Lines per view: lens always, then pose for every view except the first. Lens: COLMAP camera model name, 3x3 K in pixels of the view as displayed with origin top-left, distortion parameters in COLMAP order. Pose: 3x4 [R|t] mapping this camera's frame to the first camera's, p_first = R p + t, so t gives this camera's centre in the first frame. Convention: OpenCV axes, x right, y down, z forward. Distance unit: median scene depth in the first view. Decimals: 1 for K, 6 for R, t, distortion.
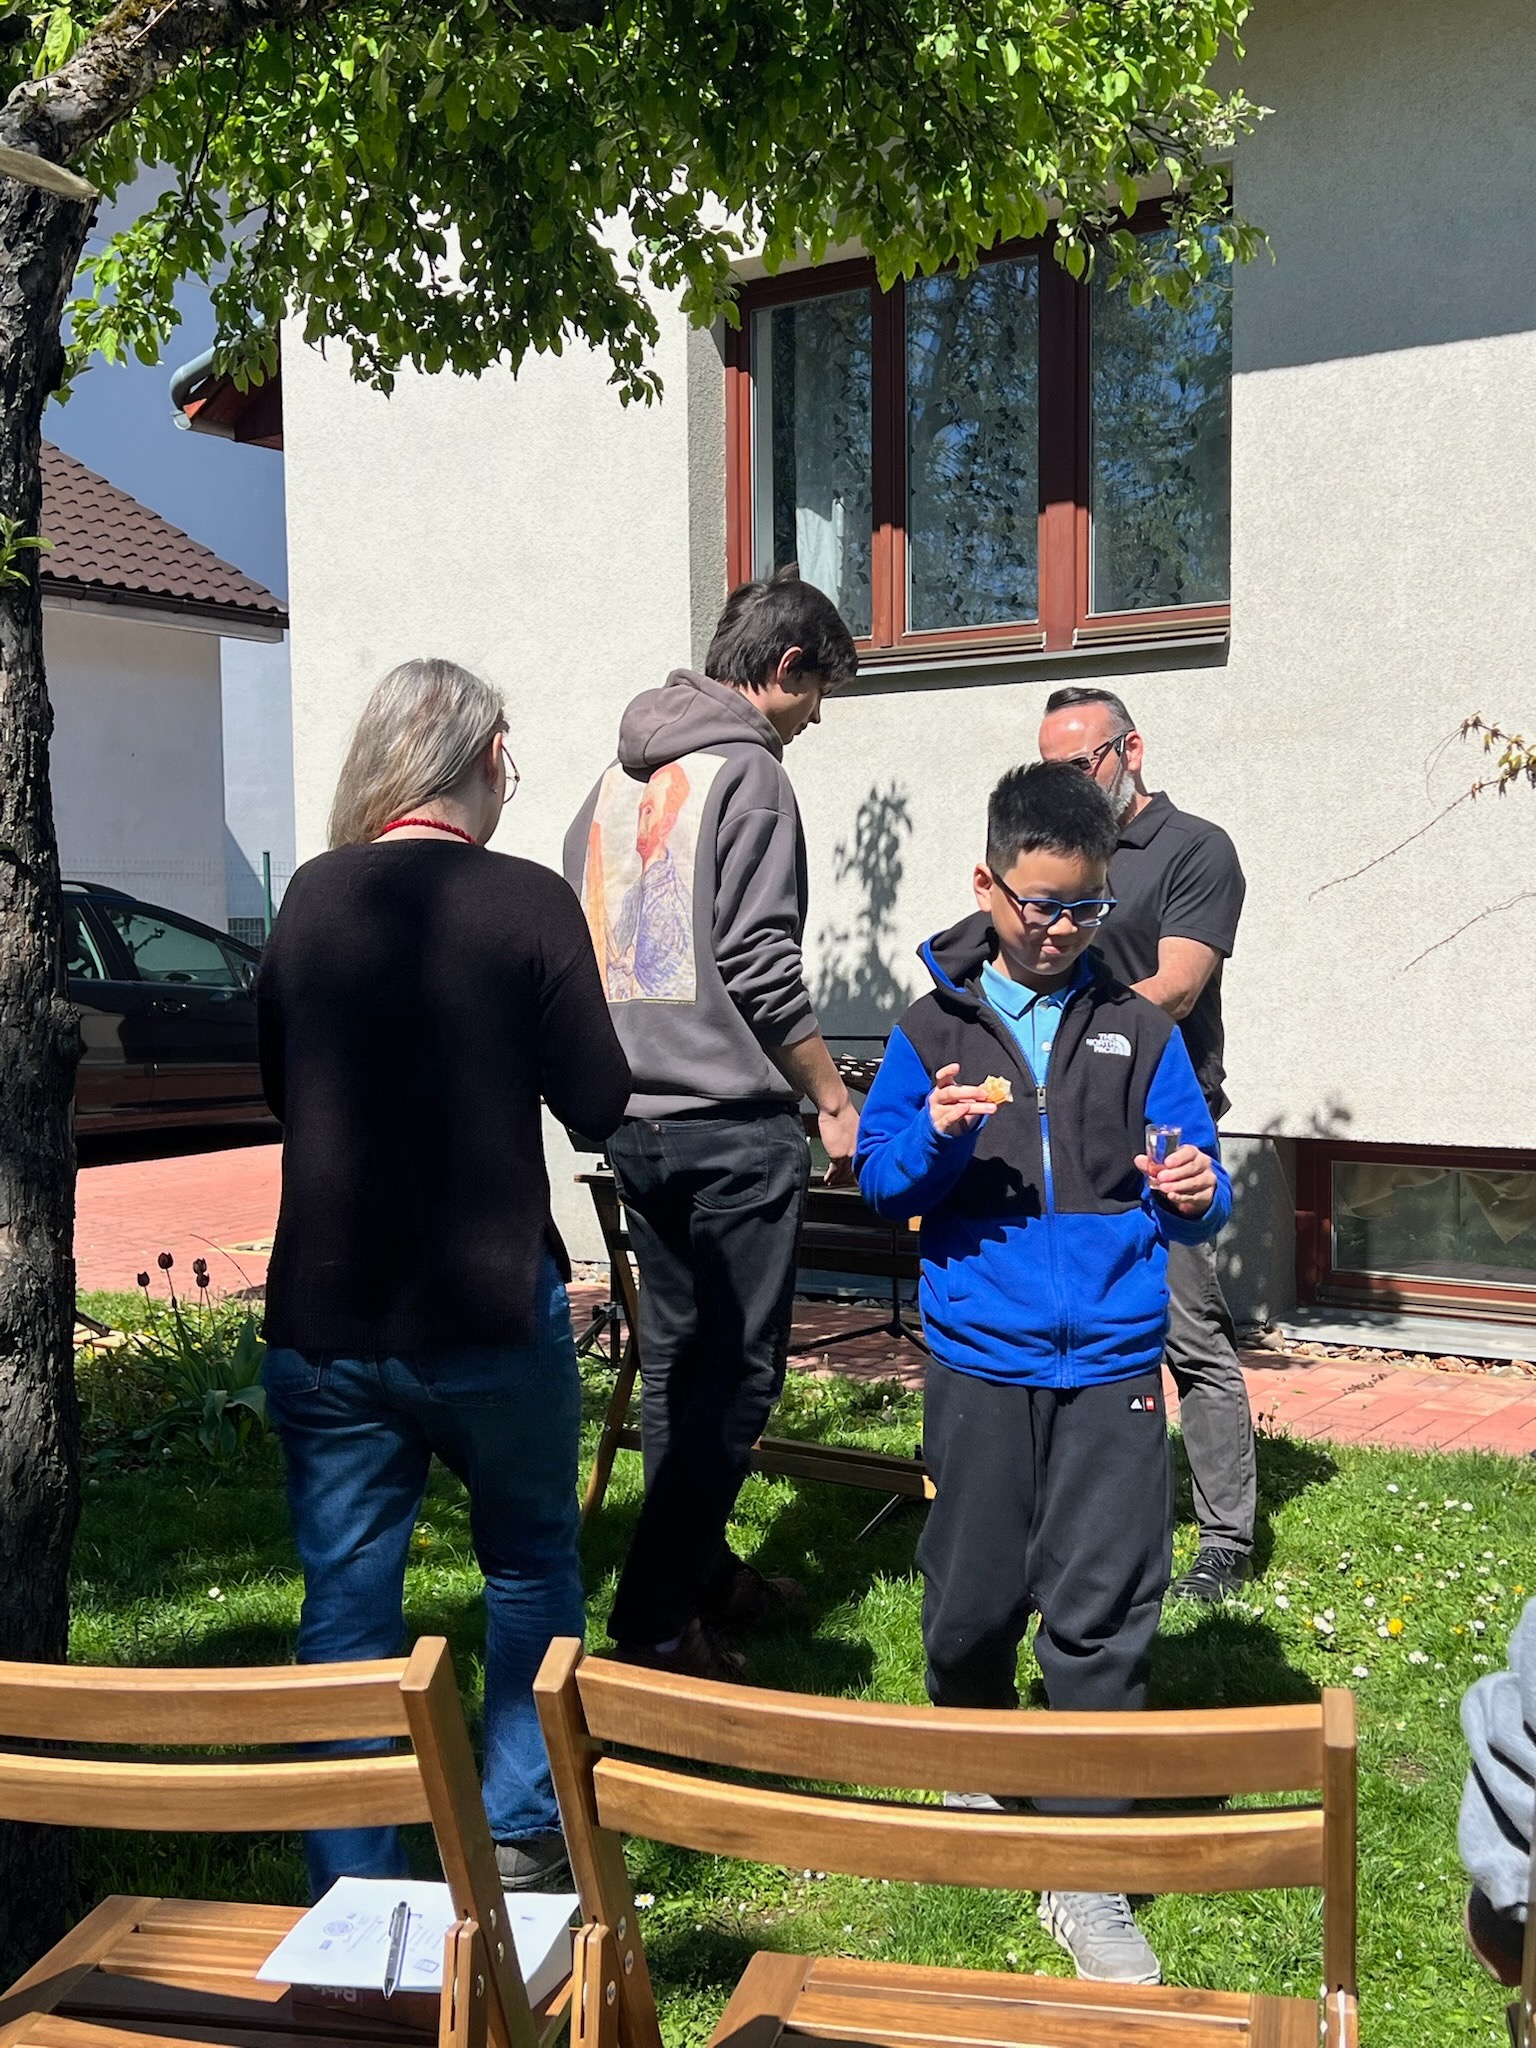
lens RADIAL K [[2305.6, 0, 759.1], [0, 2305.6, 1020.5], [0, 0, 1]] dist [0.075698, 0.000000]
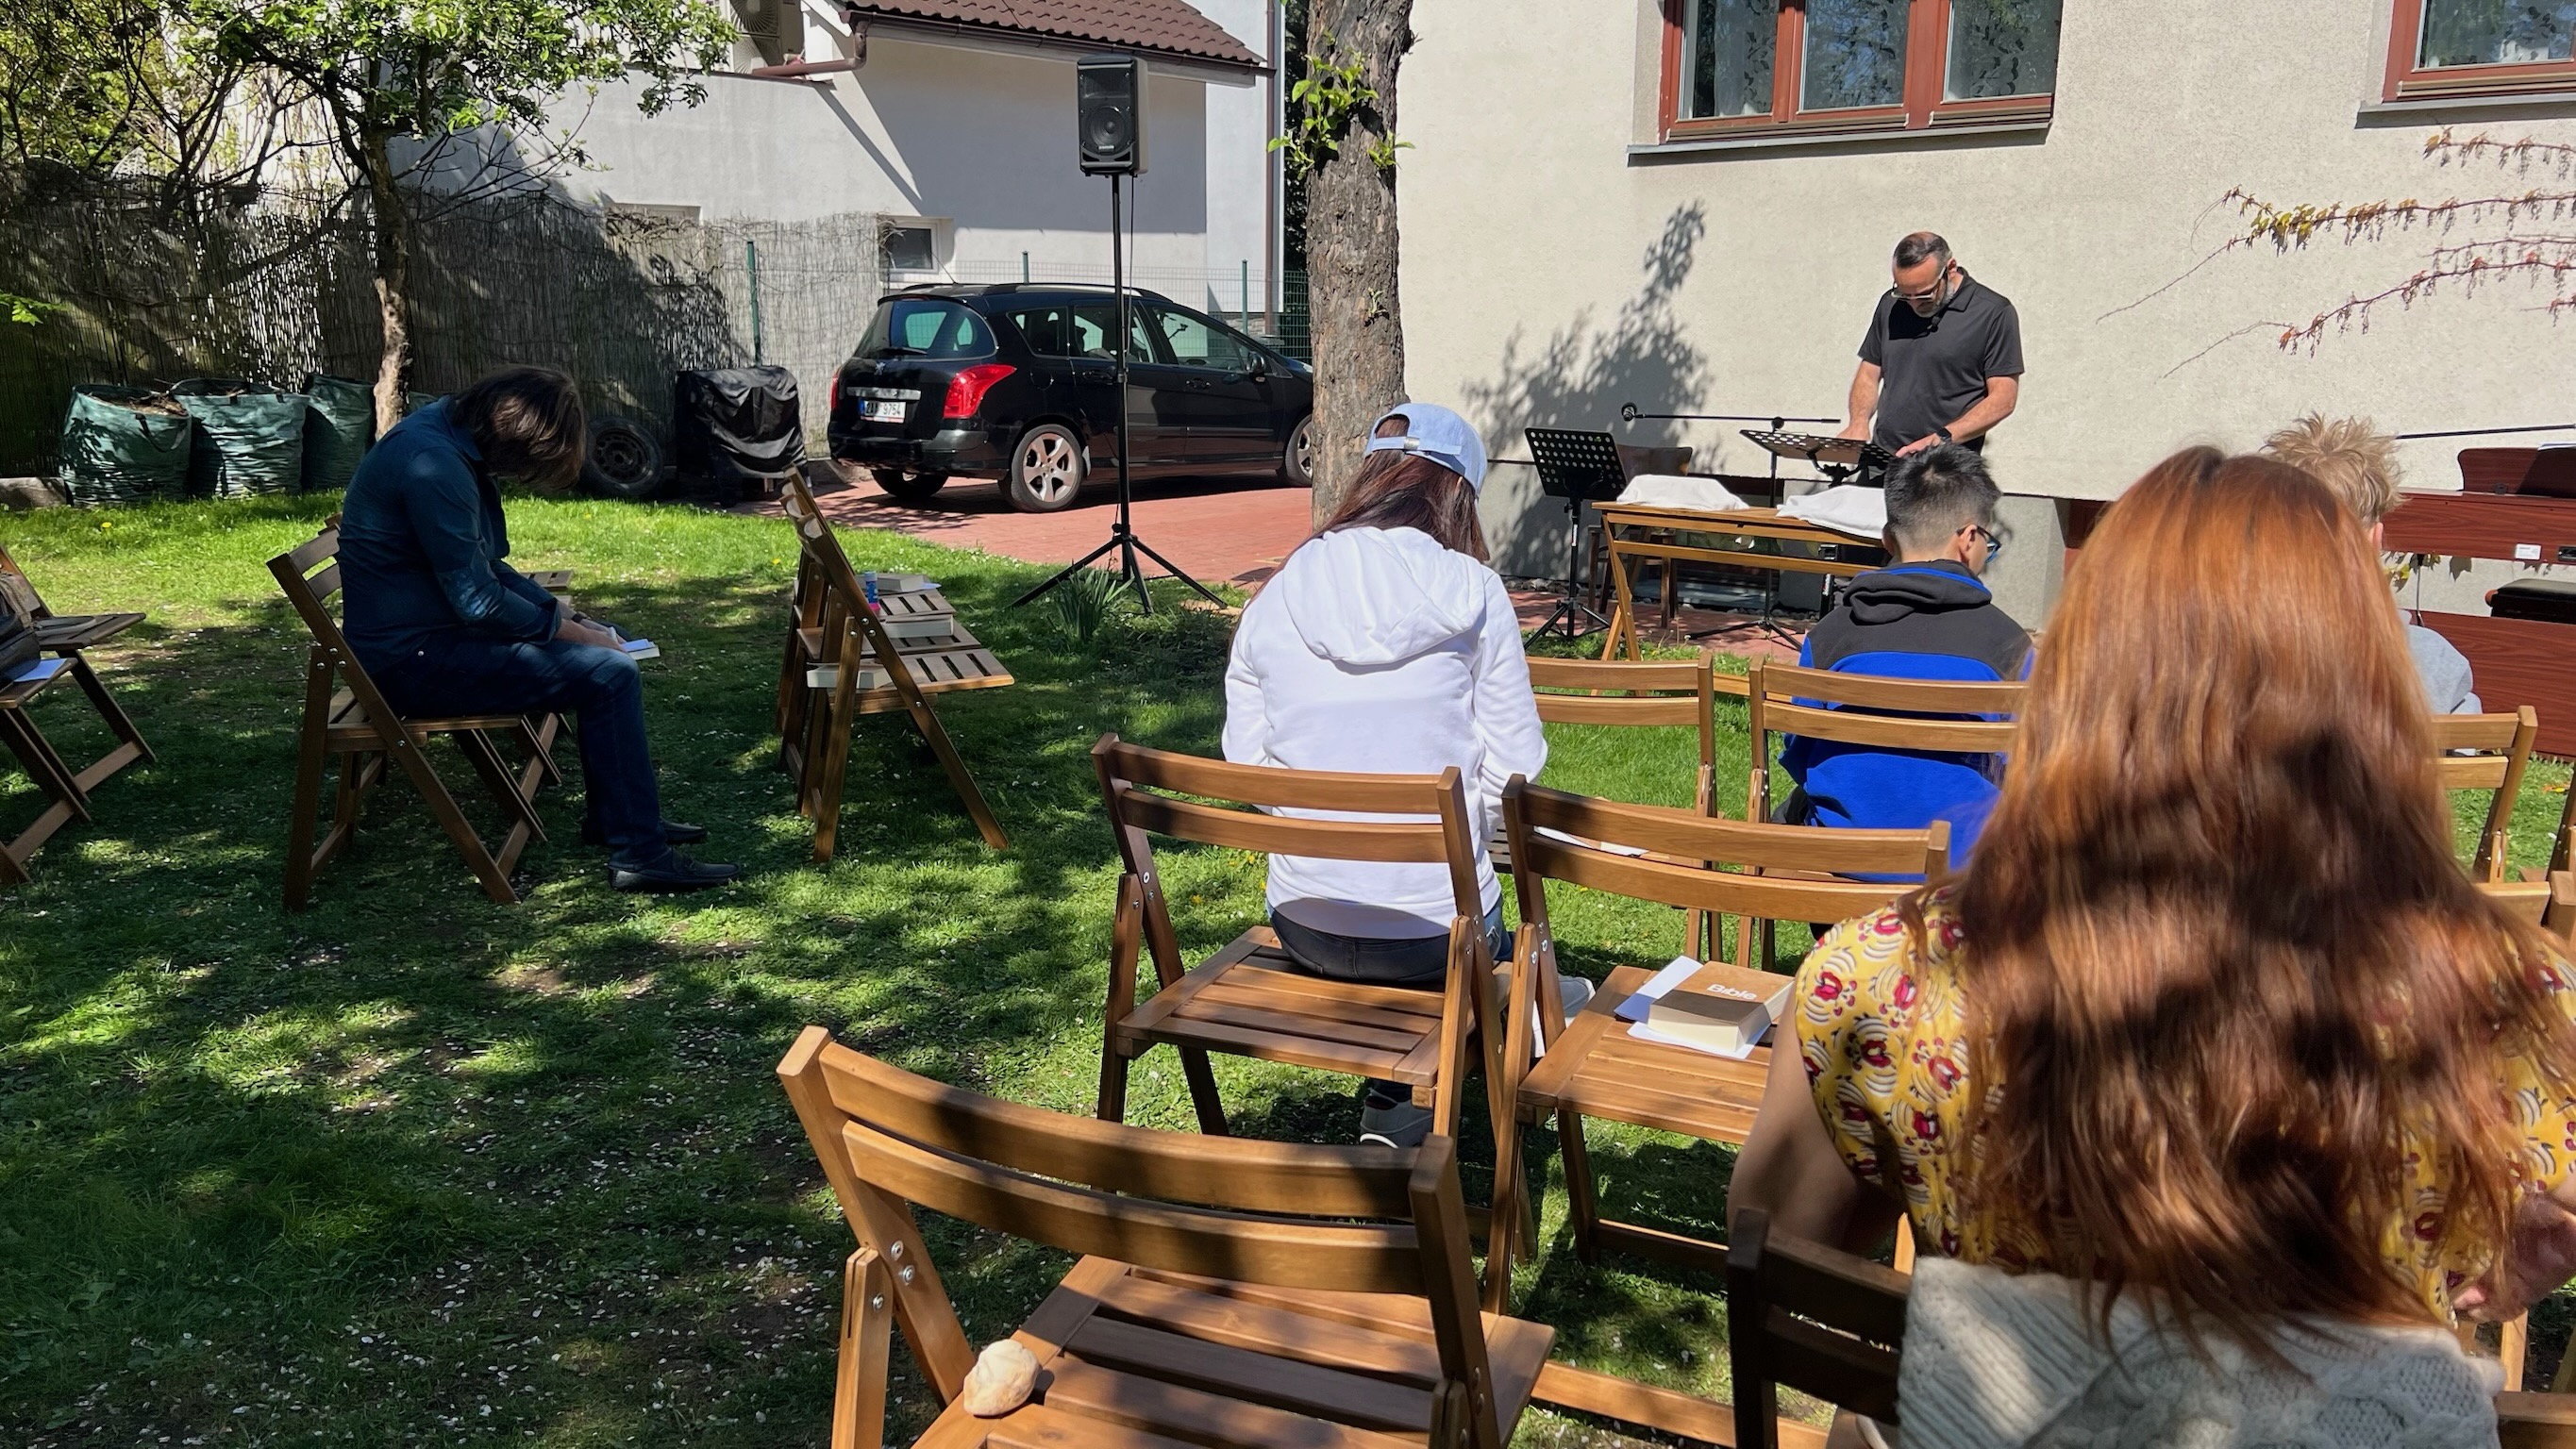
lens RADIAL K [[1963.2, 0, 1292.8], [0, 1963.2, 738.5], [0, 0, 1]] dist [0.040582, -0.040583]
pose [[0.989375, 0.046123, -0.137874, -0.057224], [-0.021895, 0.984797, 0.172326, -0.001341], [0.143726, -0.167476, 0.975343, -0.237909]]
